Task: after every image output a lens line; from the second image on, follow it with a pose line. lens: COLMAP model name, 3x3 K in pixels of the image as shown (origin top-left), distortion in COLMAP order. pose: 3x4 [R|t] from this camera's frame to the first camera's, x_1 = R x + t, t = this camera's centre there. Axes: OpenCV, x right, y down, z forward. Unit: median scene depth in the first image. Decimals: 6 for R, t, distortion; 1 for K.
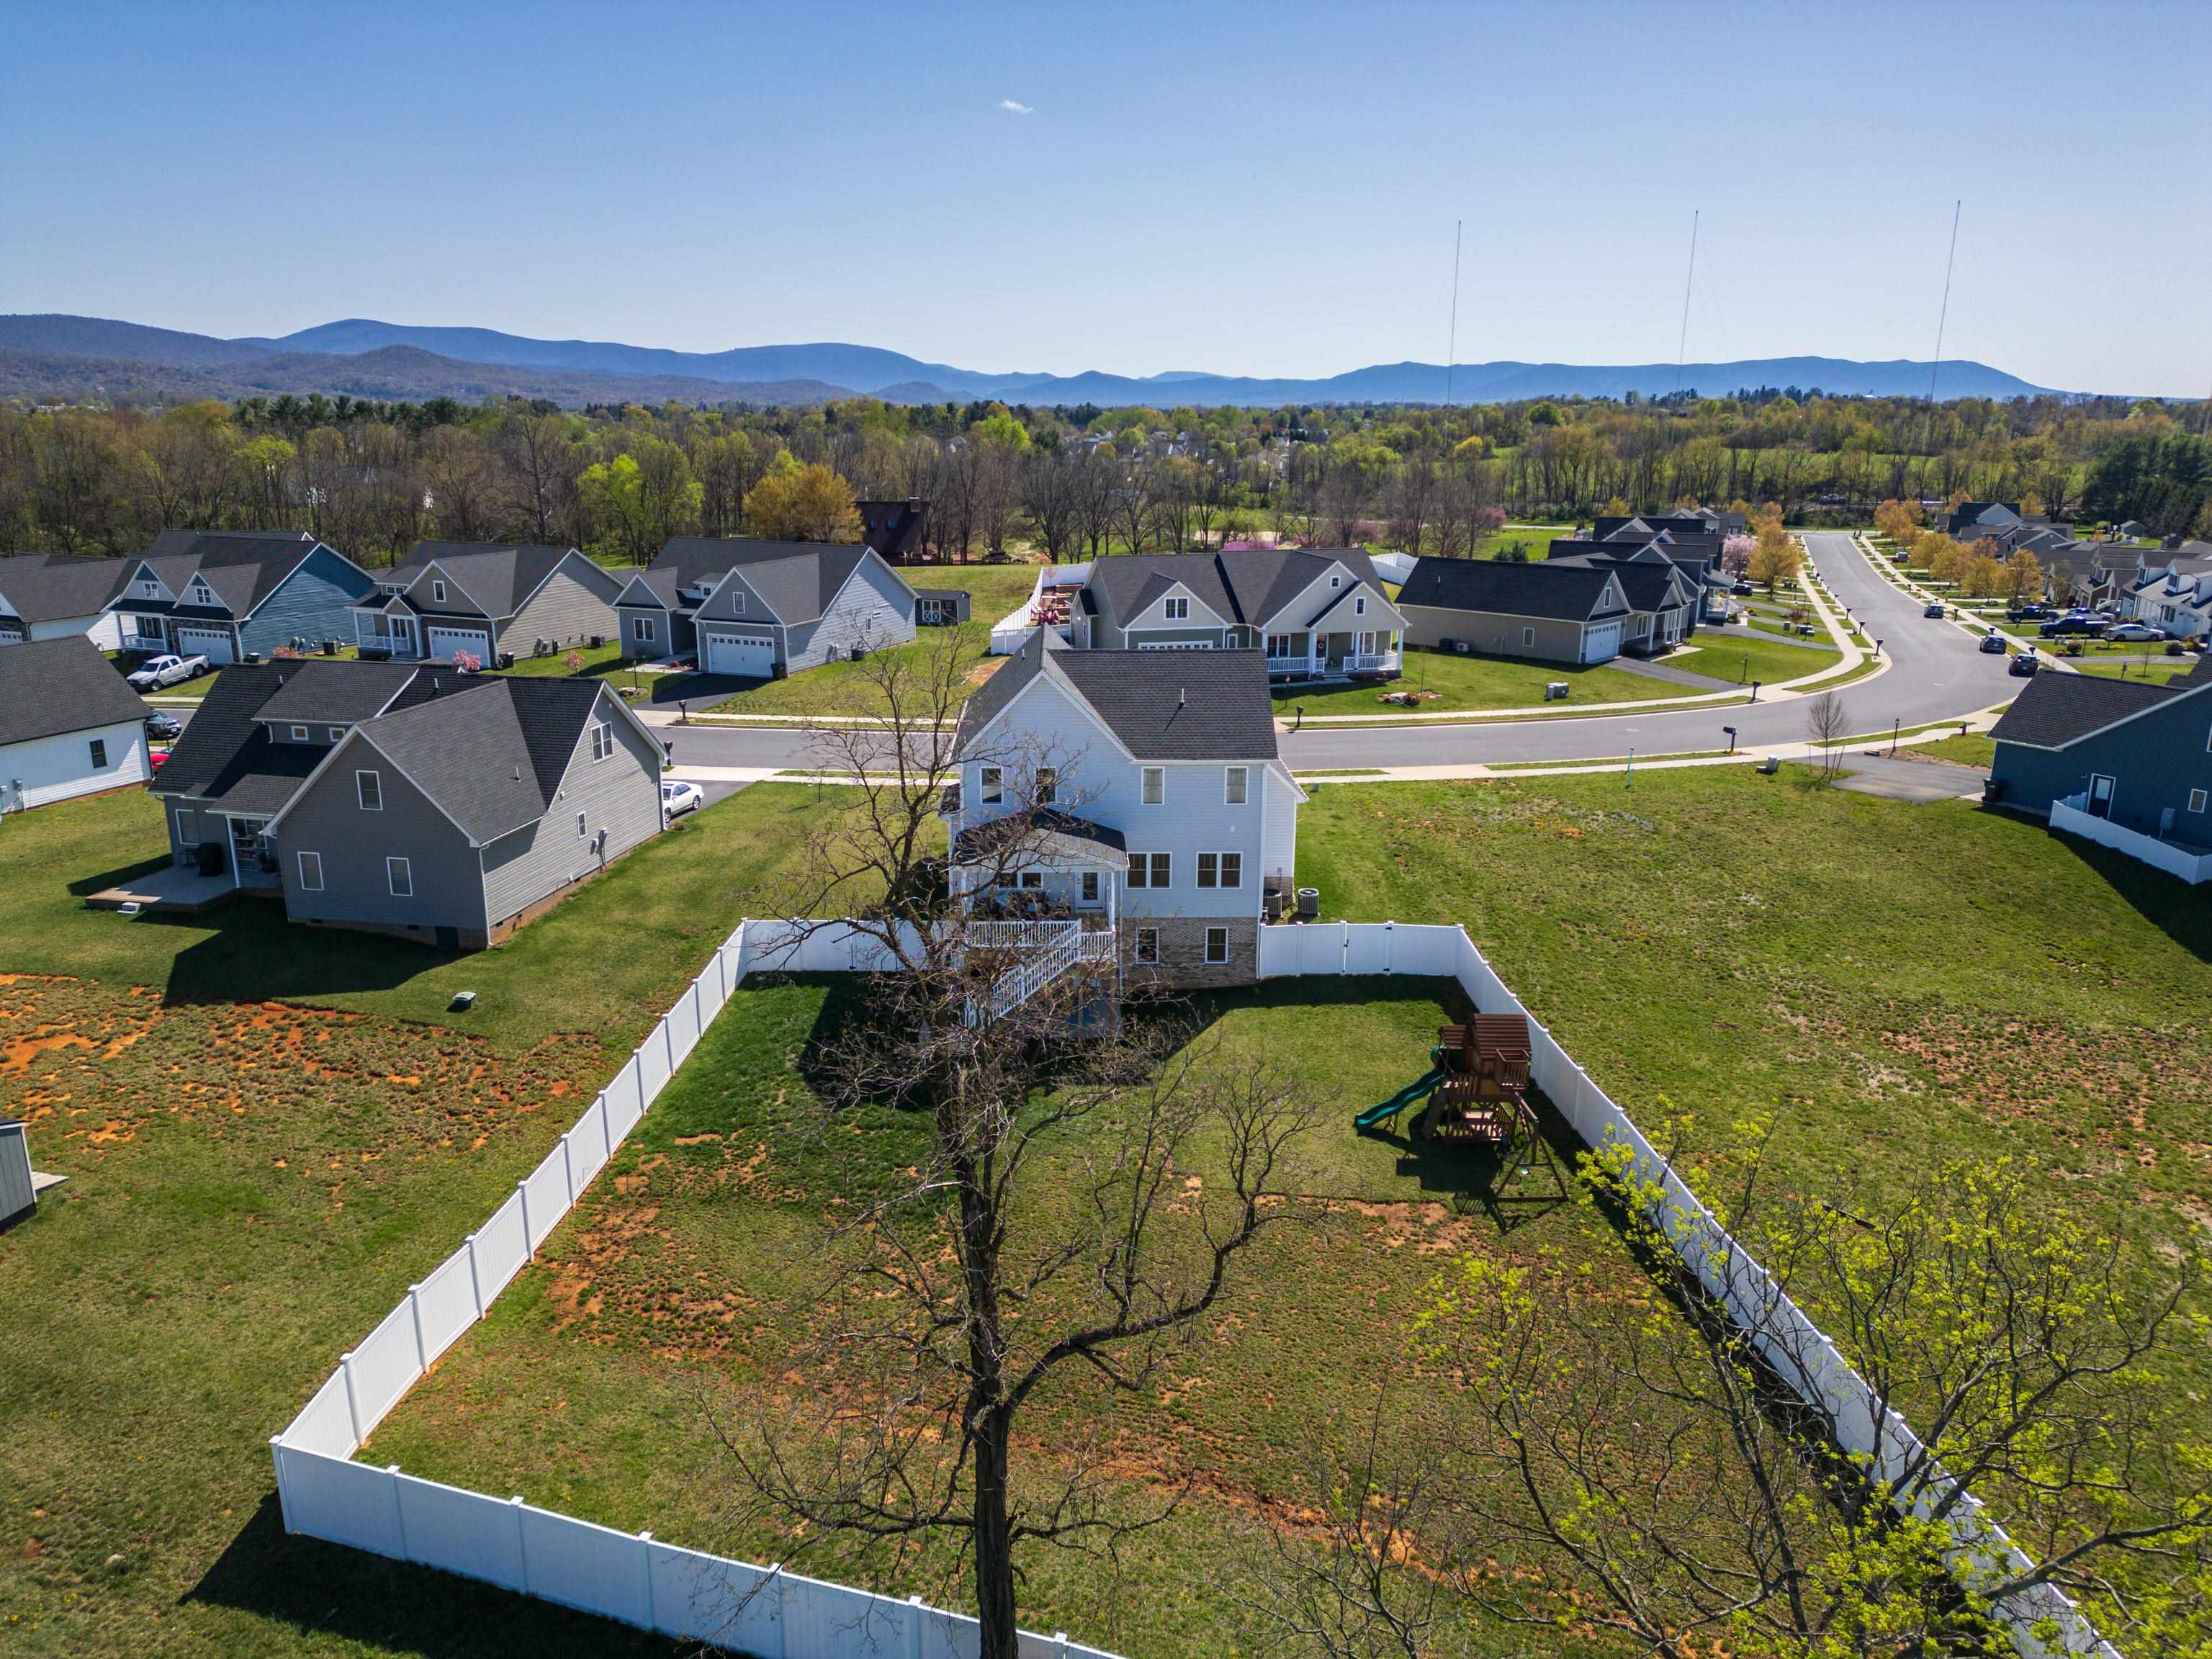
lens RADIAL K [[1537.6, 0, 1111.1], [0, 1537.6, 817.4], [0, 0, 1]] dist [0.067909, -0.053571]
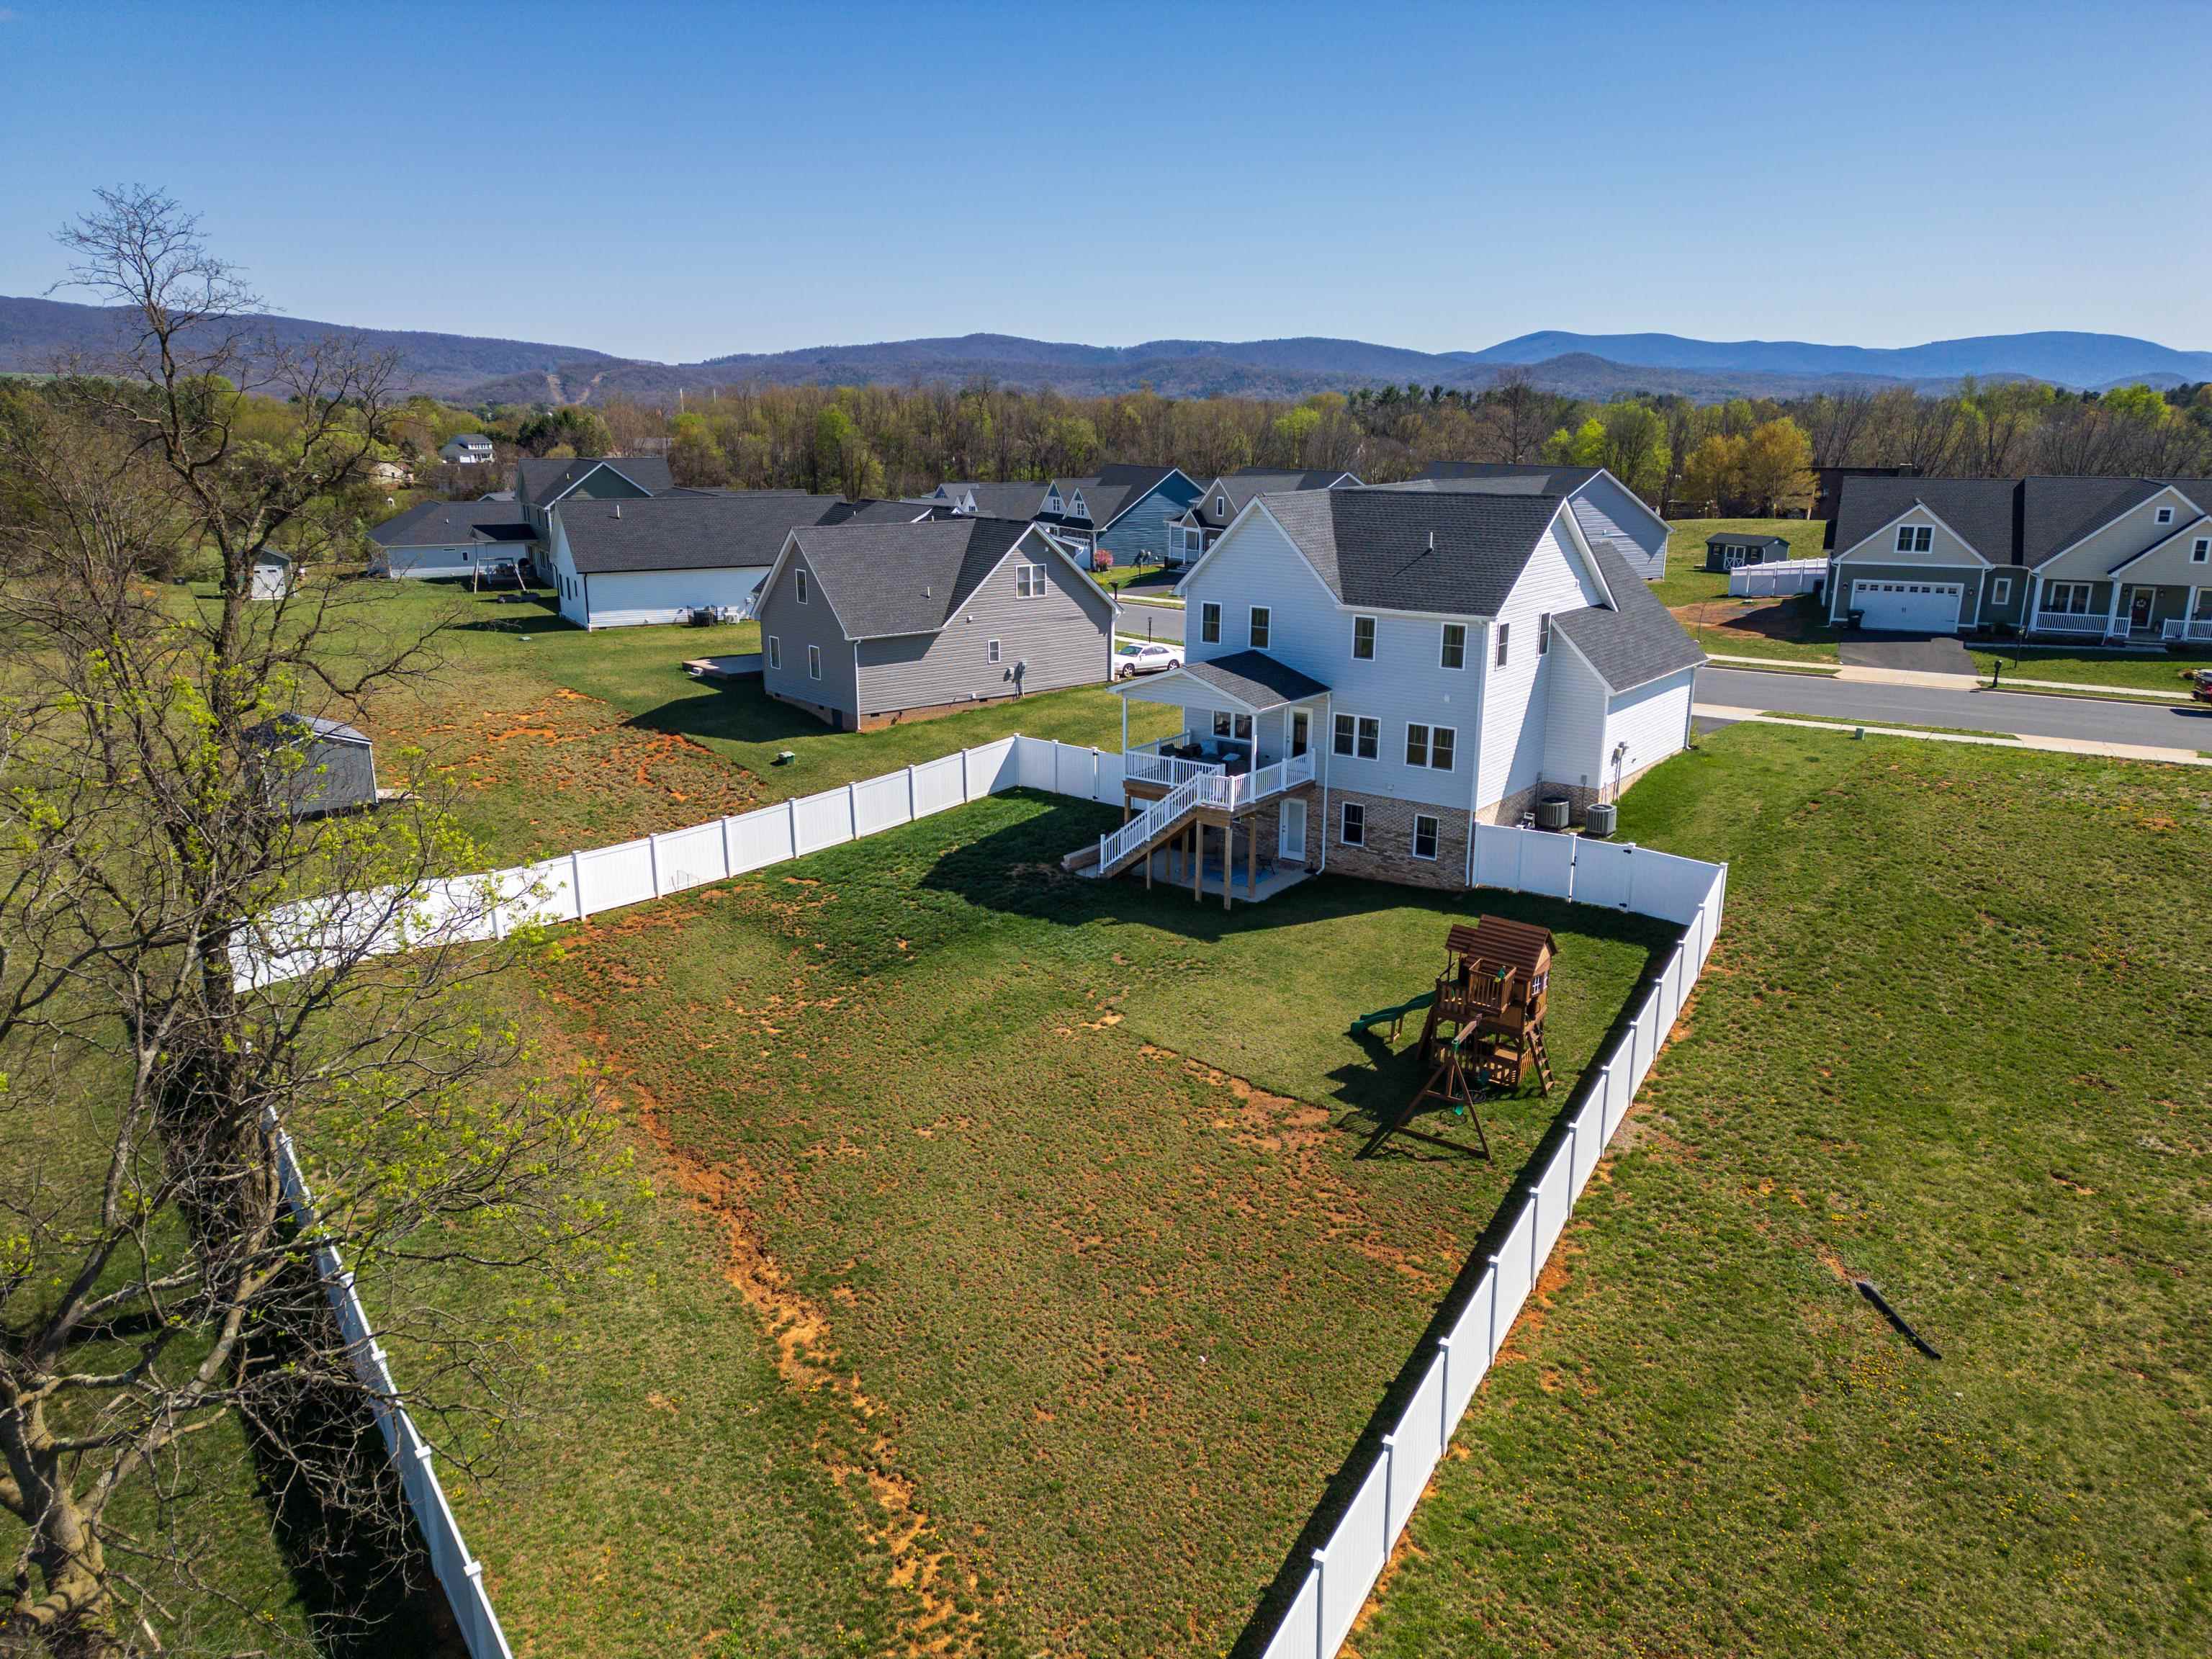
lens RADIAL K [[1537.6, 0, 1097.1], [0, 1537.6, 845.2], [0, 0, 1]] dist [0.067909, -0.053571]
pose [[0.765856, 0.170792, -0.619915, 0.331904], [-0.161604, 0.984260, 0.071524, 0.040217], [0.622374, 0.045404, 0.781402, 0.156378]]
